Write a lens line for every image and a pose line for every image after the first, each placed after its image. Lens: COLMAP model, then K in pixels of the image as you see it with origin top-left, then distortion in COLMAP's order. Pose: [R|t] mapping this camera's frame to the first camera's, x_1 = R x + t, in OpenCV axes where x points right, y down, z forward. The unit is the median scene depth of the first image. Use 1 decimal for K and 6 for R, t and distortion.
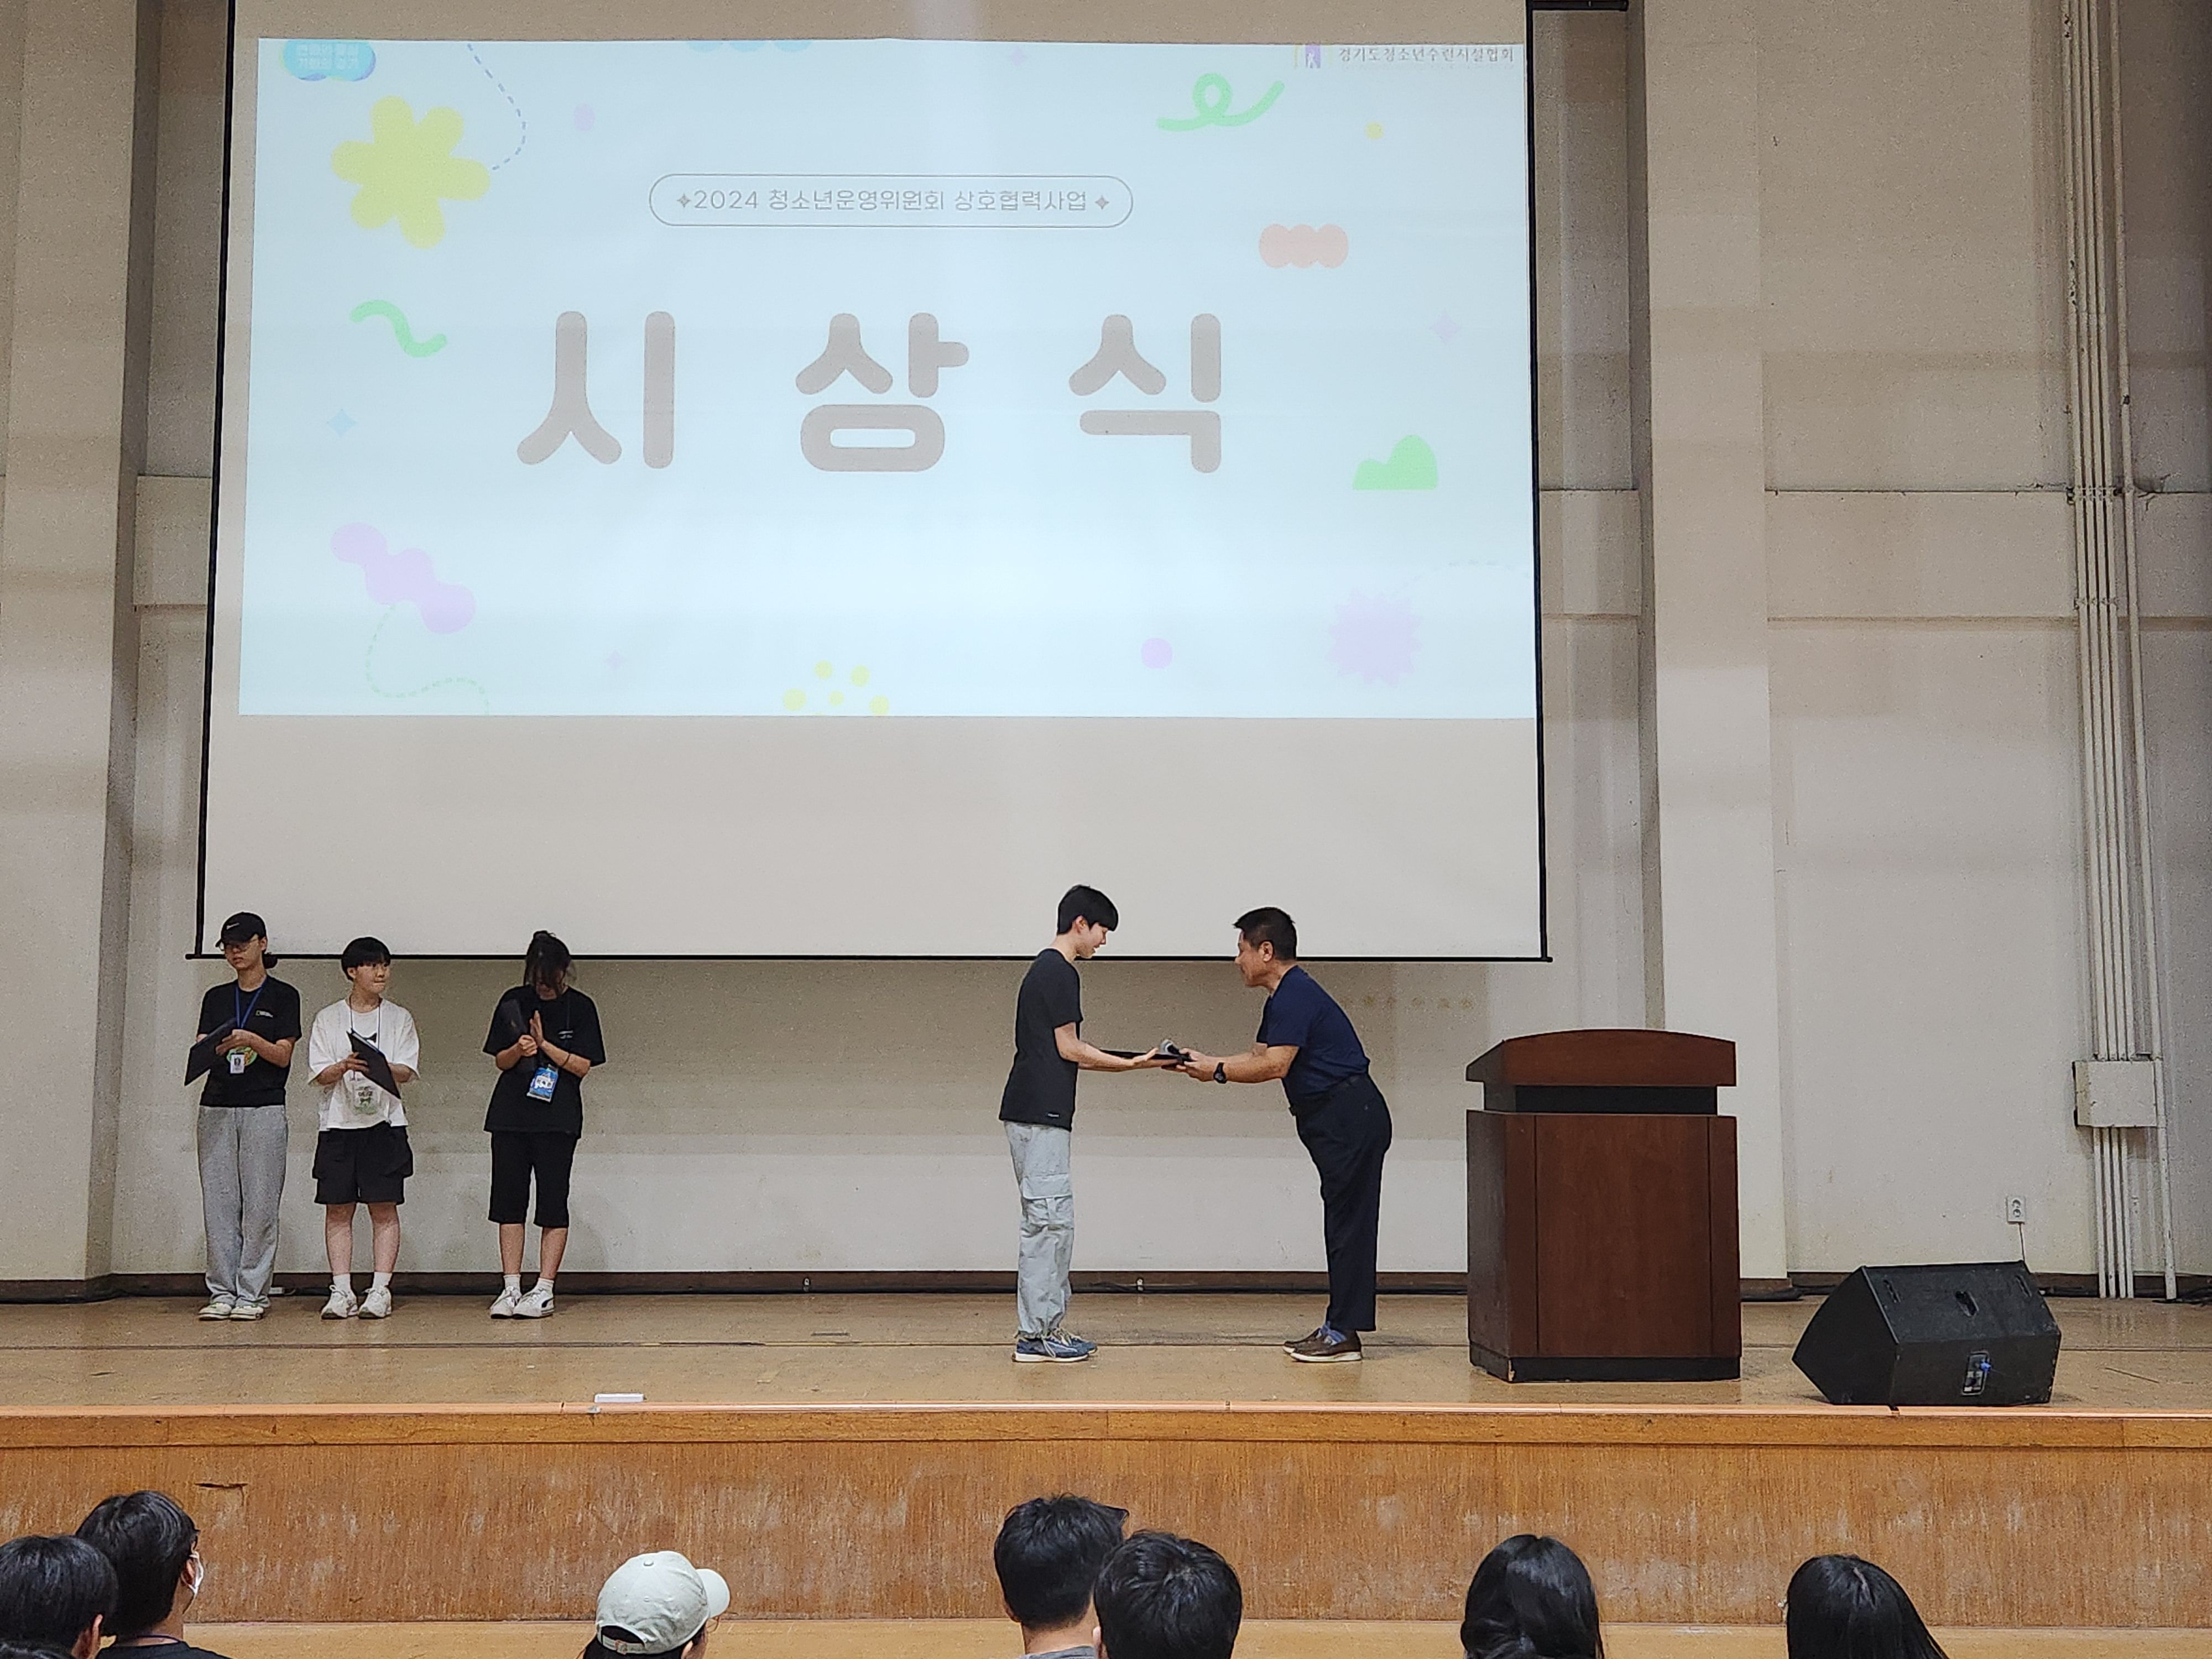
lens RADIAL K [[2629.6, 0, 1104.8], [0, 2629.6, 813.0], [0, 0, 1]] dist [0.072852, 0.000000]
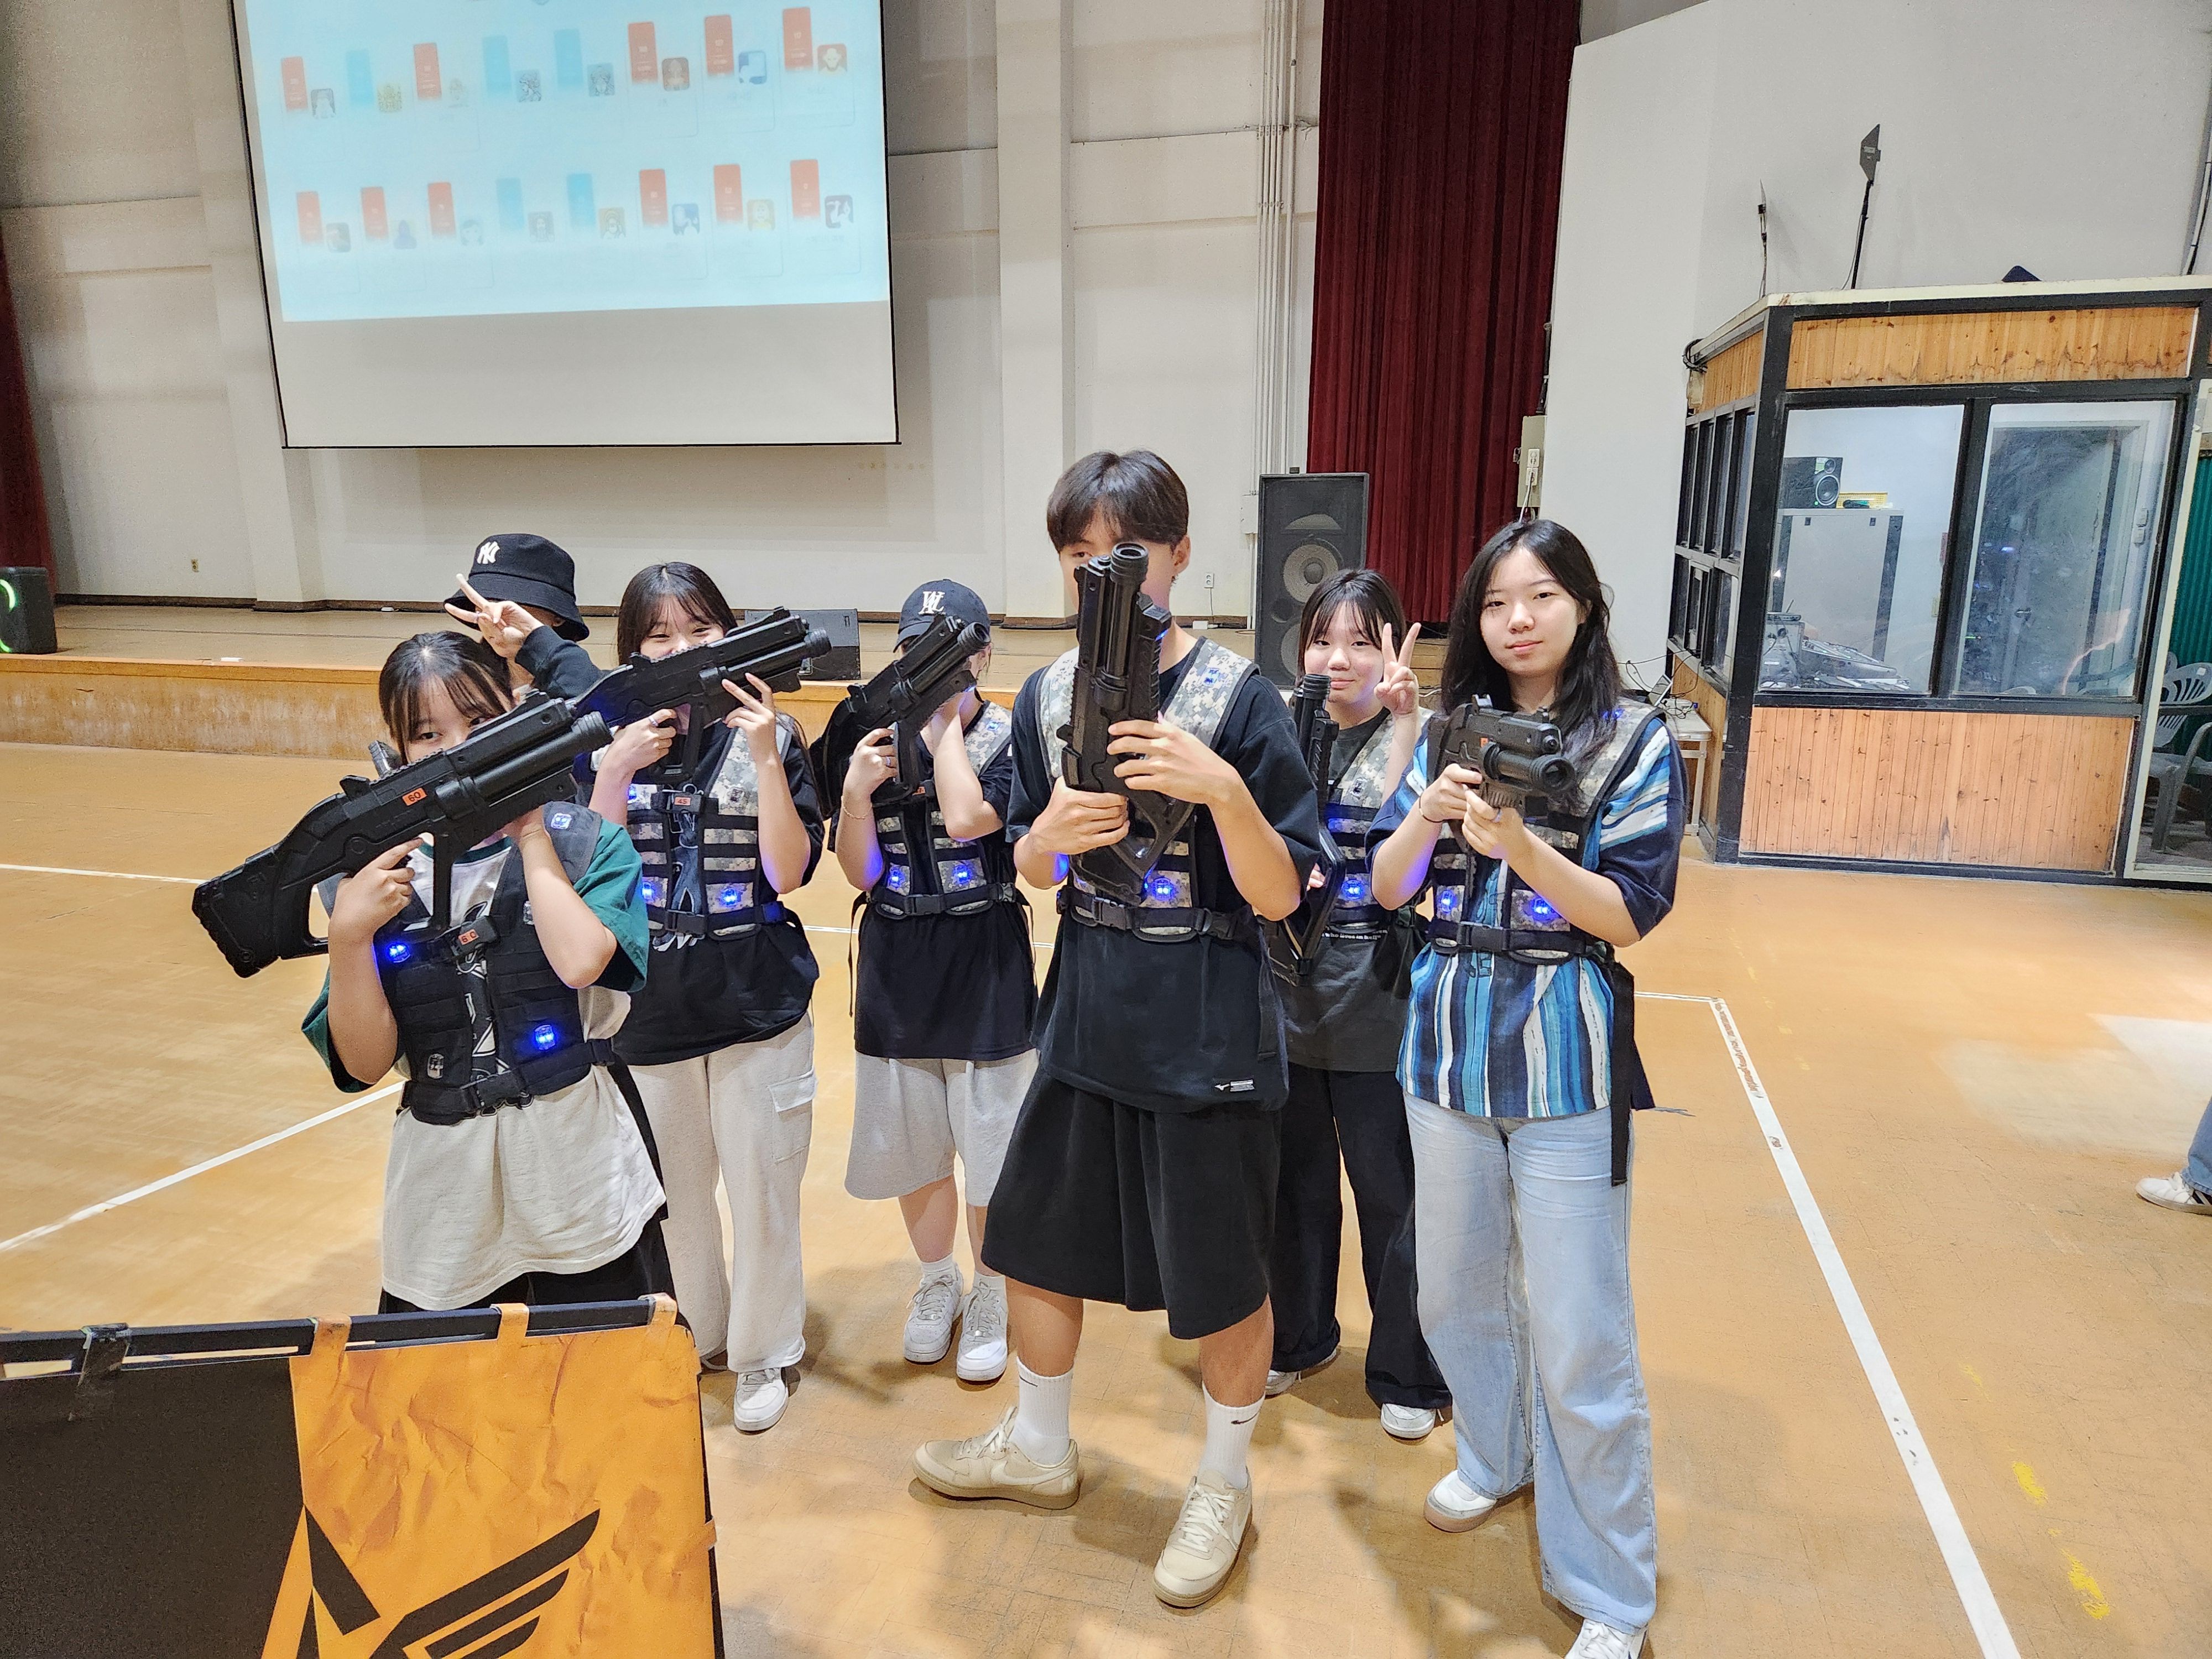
lens RADIAL K [[1493.1, 0, 1107.5], [0, 1493.1, 835.5], [0, 0, 1]] dist [0.063841, -0.051506]
pose [[0.959787, 0.052694, -0.275739, 0.570731], [0.035408, 0.951658, 0.305112, 0.003428], [0.278487, -0.302606, 0.911523, 0.014003]]
